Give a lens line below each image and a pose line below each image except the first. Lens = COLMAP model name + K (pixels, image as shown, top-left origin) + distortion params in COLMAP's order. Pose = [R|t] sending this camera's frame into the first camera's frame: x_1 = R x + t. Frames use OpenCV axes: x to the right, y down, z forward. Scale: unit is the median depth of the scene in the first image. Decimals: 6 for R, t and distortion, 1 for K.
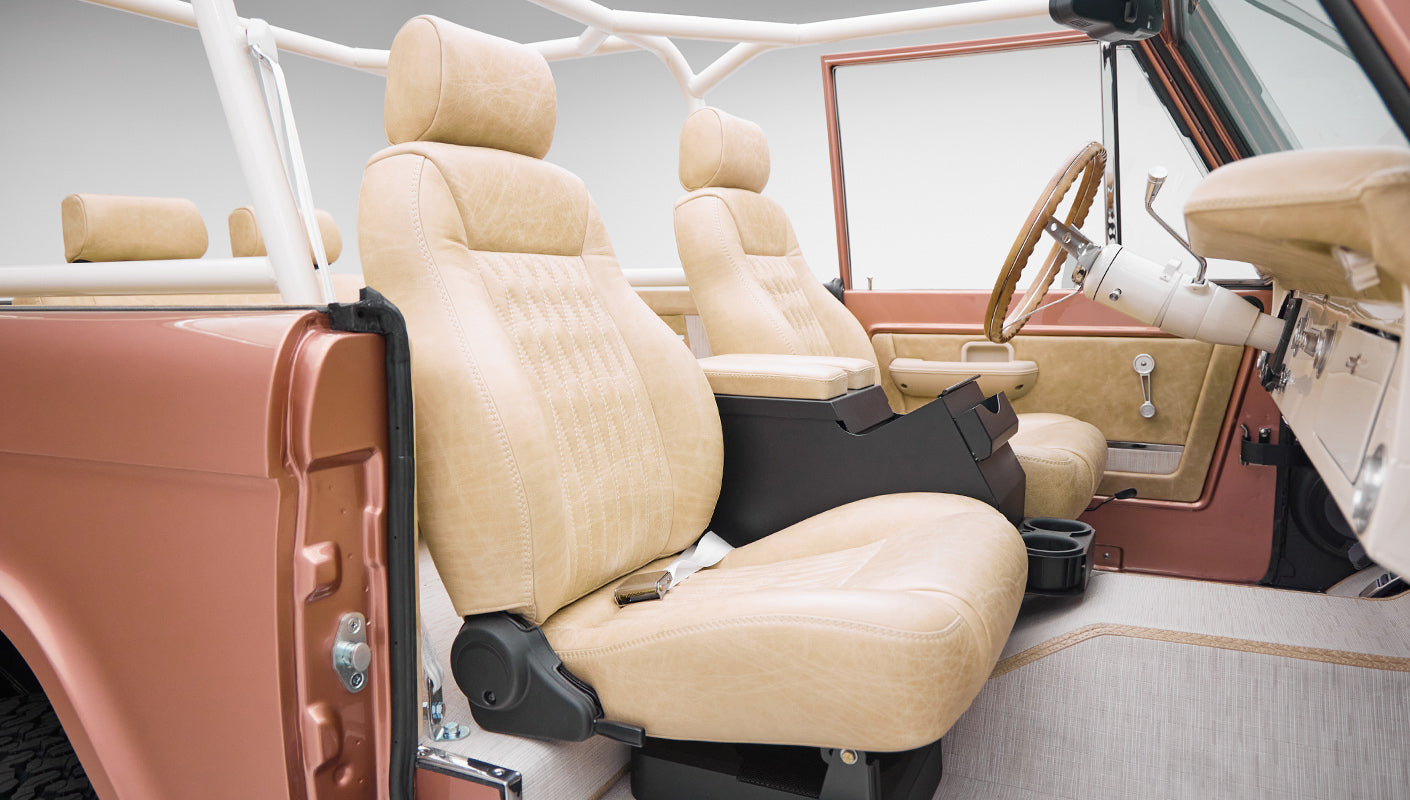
lens RADIAL K [[1011.2, 0, 683.7], [0, 1011.2, 405.1], [0, 0, 1]] dist [-0.000648, -0.004856]
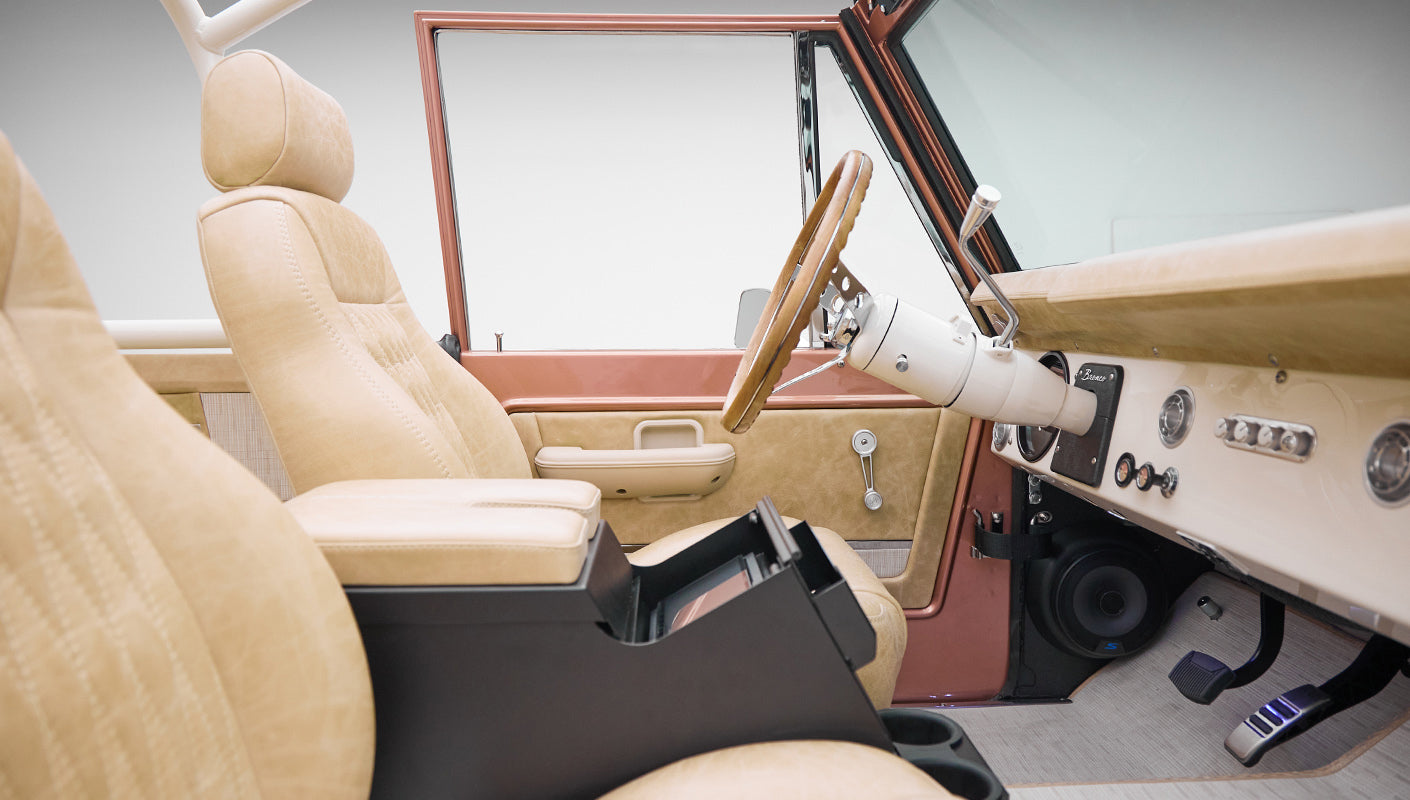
lens RADIAL K [[1011.2, 0, 704.2], [0, 1011.2, 388.9], [0, 0, 1]] dist [-0.000648, -0.004856]
pose [[0.873889, -0.034750, 0.484882, -0.038014], [0.061099, 0.997384, -0.038637, -0.059833], [-0.482270, 0.063390, 0.873726, 0.369098]]
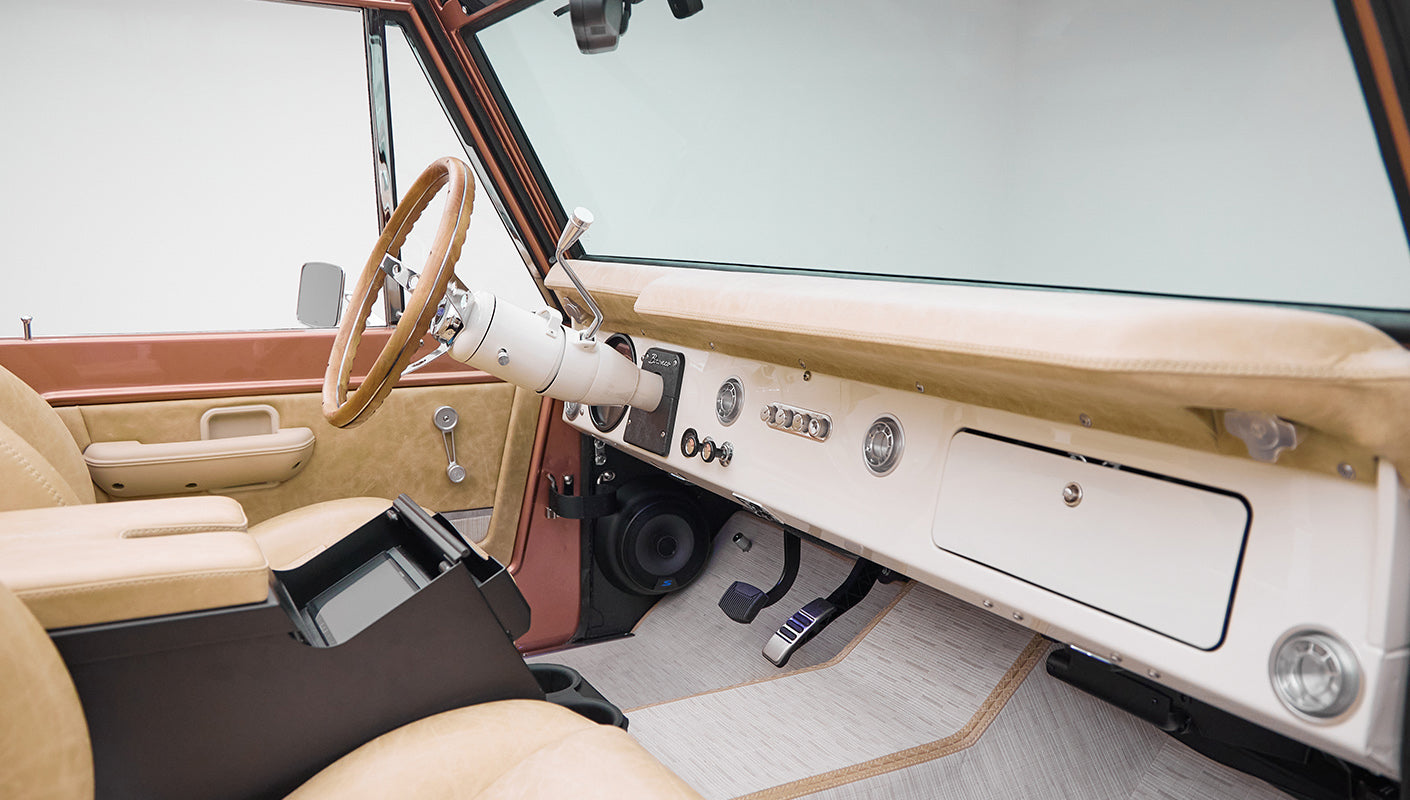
lens RADIAL K [[1110.9, 0, 713.6], [0, 1110.9, 388.4], [0, 0, 1]] dist [0.000053, 0.002471]
pose [[0.557344, -0.101747, 0.824024, -0.167270], [0.083551, 0.994298, 0.066260, -0.107616], [-0.826067, 0.031918, 0.562667, 0.314729]]
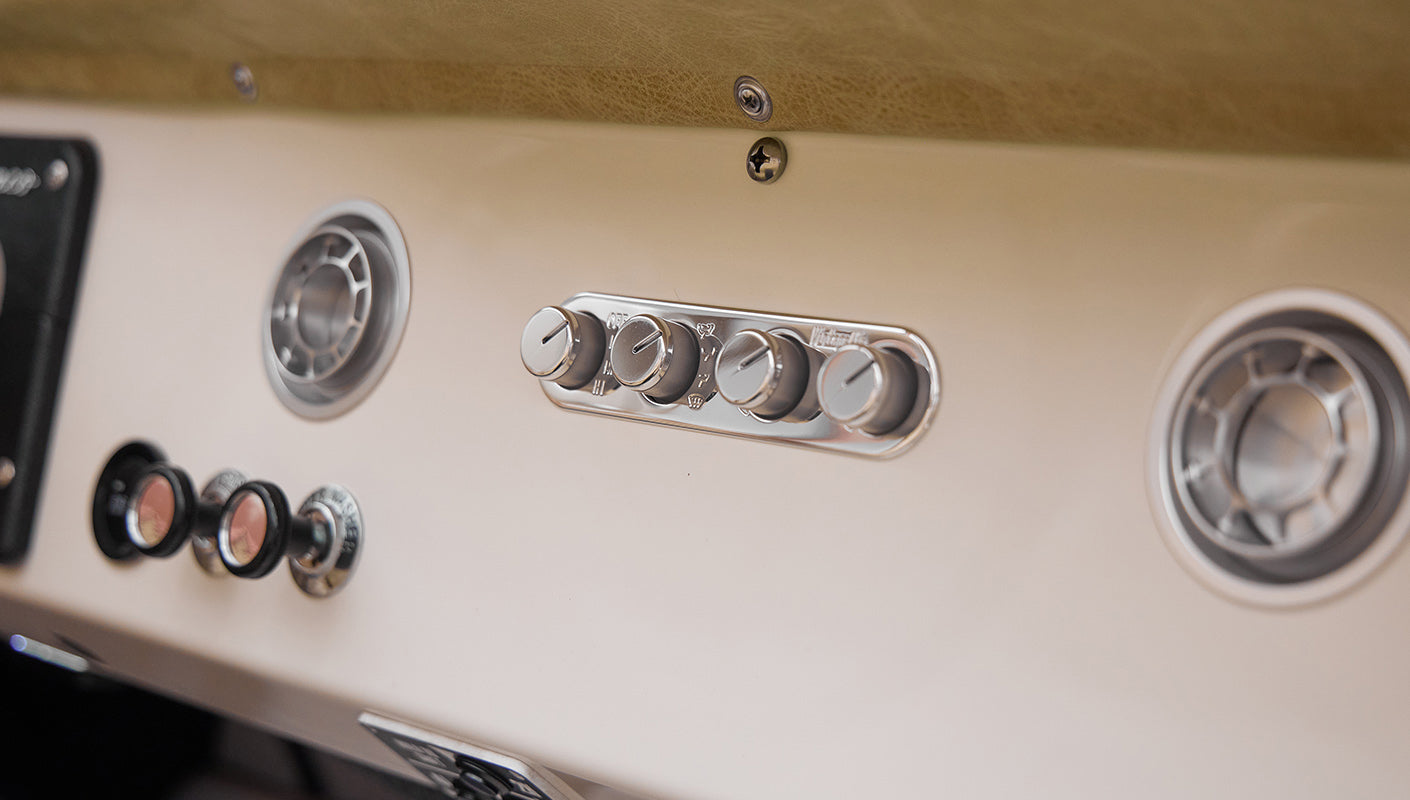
lens RADIAL K [[2317.0, 0, 704.7], [0, 2317.0, 397.7], [0, 0, 1]] dist [-0.111220, 0.000000]
pose [[0.273943, -0.094391, 0.957103, 0.119266], [0.073420, 0.994320, 0.077047, -0.060015], [-0.958939, 0.049164, 0.279318, 0.565319]]
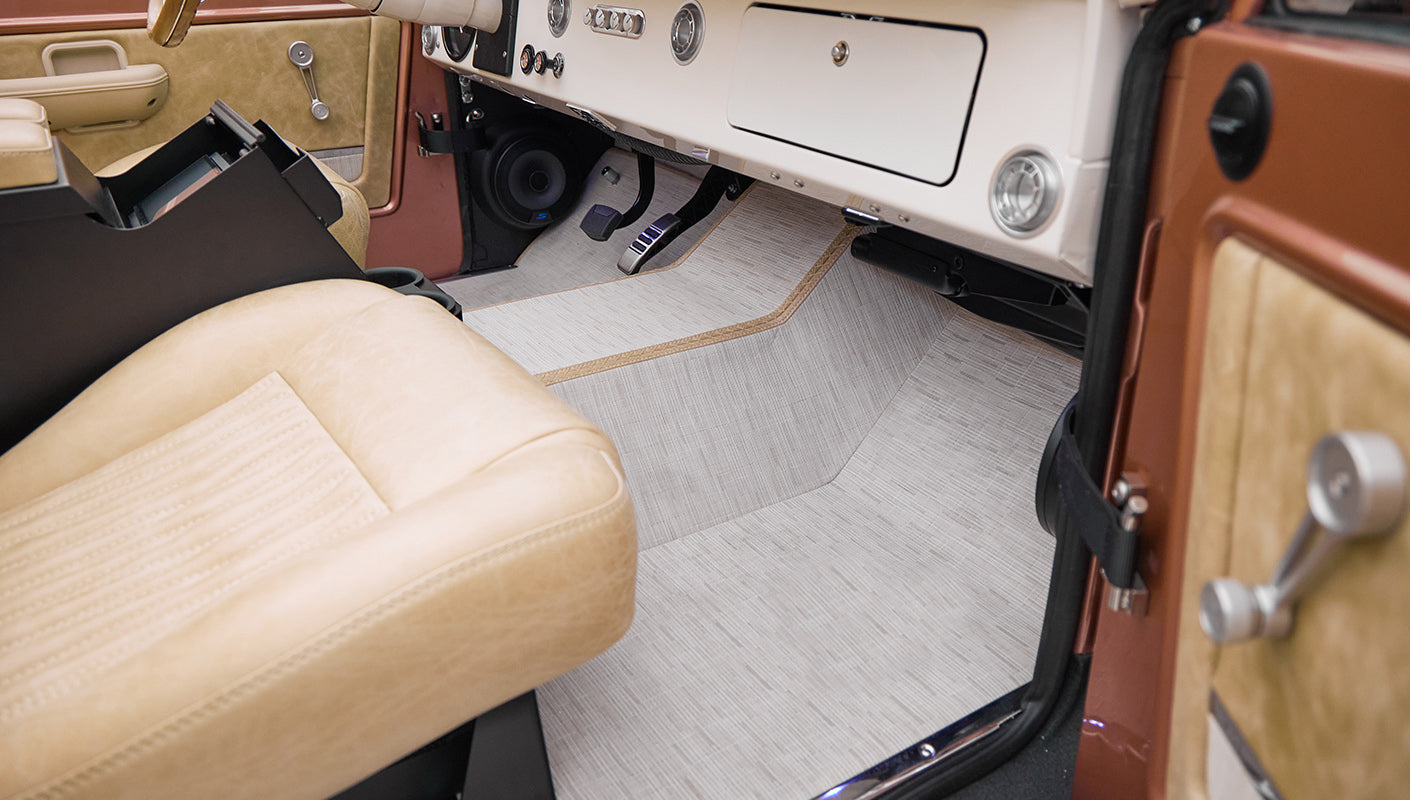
lens RADIAL K [[1011.2, 0, 714.0], [0, 1011.2, 404.2], [0, 0, 1]] dist [-0.000648, -0.004856]
pose [[0.506593, -0.369704, 0.778898, -0.126539], [0.106018, 0.923255, 0.369269, -0.046083], [-0.855642, -0.104492, 0.506910, 0.263336]]
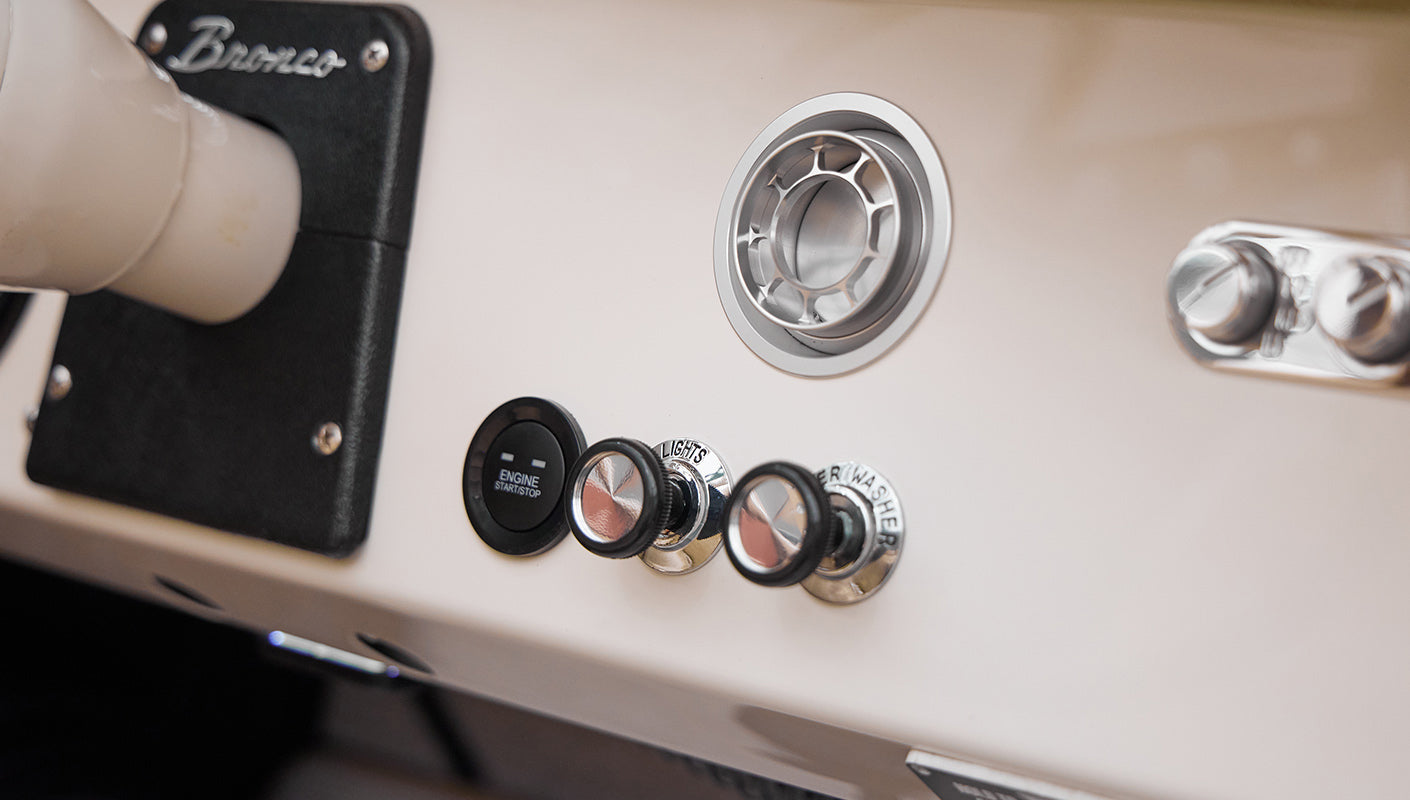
lens RADIAL K [[2317.0, 0, 709.8], [0, 2317.0, 397.4], [0, 0, 1]] dist [-0.111220, 0.000000]
pose [[0.156098, -0.167683, 0.973404, 0.166857], [0.074507, 0.984676, 0.157677, -0.075848], [-0.984927, 0.047912, 0.166200, 0.685247]]
